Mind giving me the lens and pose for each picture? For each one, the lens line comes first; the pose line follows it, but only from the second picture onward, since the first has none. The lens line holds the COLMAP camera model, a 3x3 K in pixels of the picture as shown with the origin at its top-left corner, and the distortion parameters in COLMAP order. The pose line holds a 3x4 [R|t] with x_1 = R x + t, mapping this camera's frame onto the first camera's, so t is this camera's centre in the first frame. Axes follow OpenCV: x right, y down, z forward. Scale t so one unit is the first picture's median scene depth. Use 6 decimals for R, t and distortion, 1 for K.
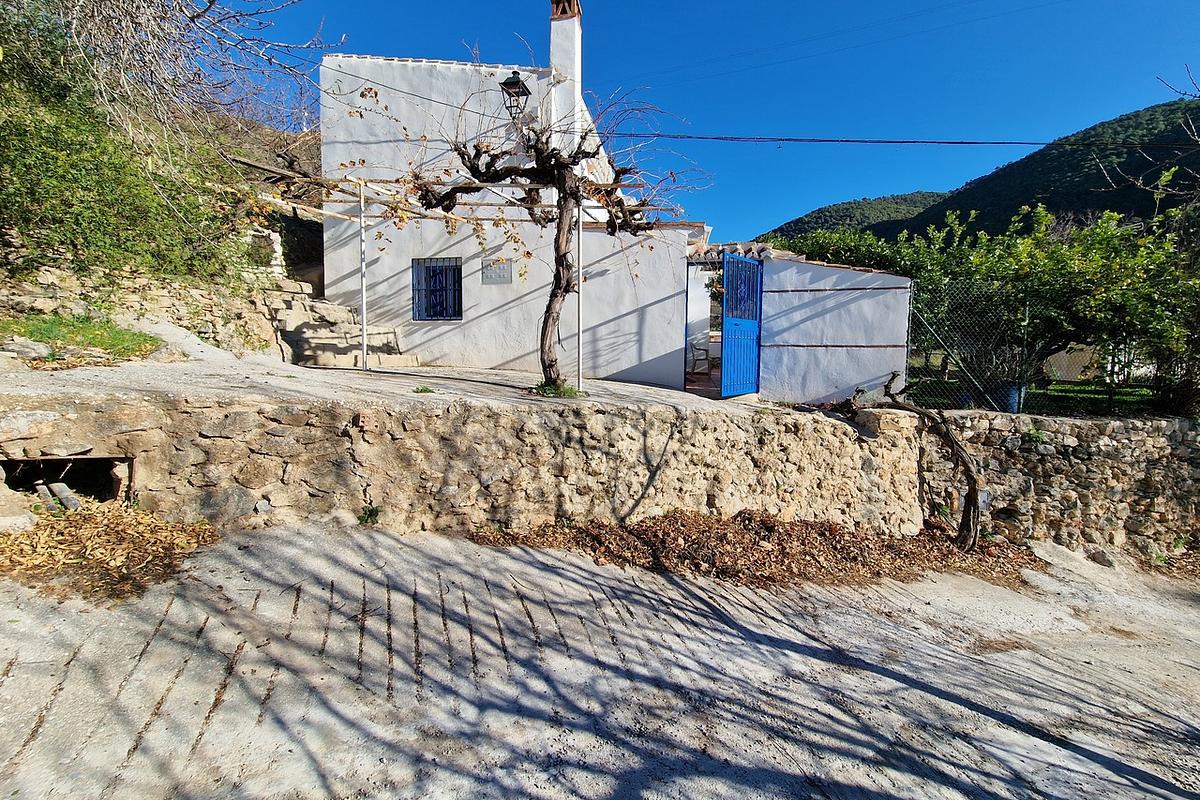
lens RADIAL K [[492.3, 0, 603.3], [0, 492.3, 397.0], [0, 0, 1]] dist [-0.000615, -0.003636]
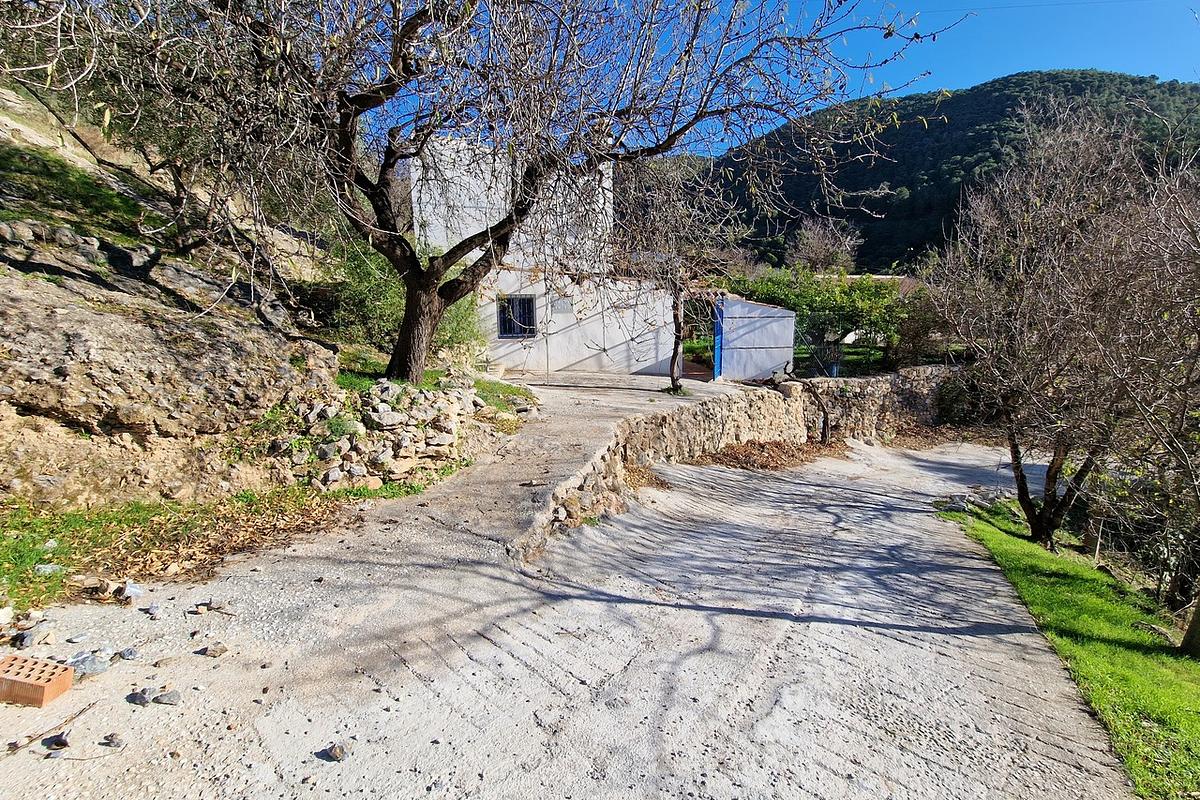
lens RADIAL K [[492.3, 0, 598.0], [0, 492.3, 398.9], [0, 0, 1]] dist [-0.000615, -0.003636]
pose [[0.928411, -0.091736, 0.360051, -0.827393], [0.054126, 0.992096, 0.113205, -0.167369], [-0.367591, -0.085612, 0.926039, -0.533391]]
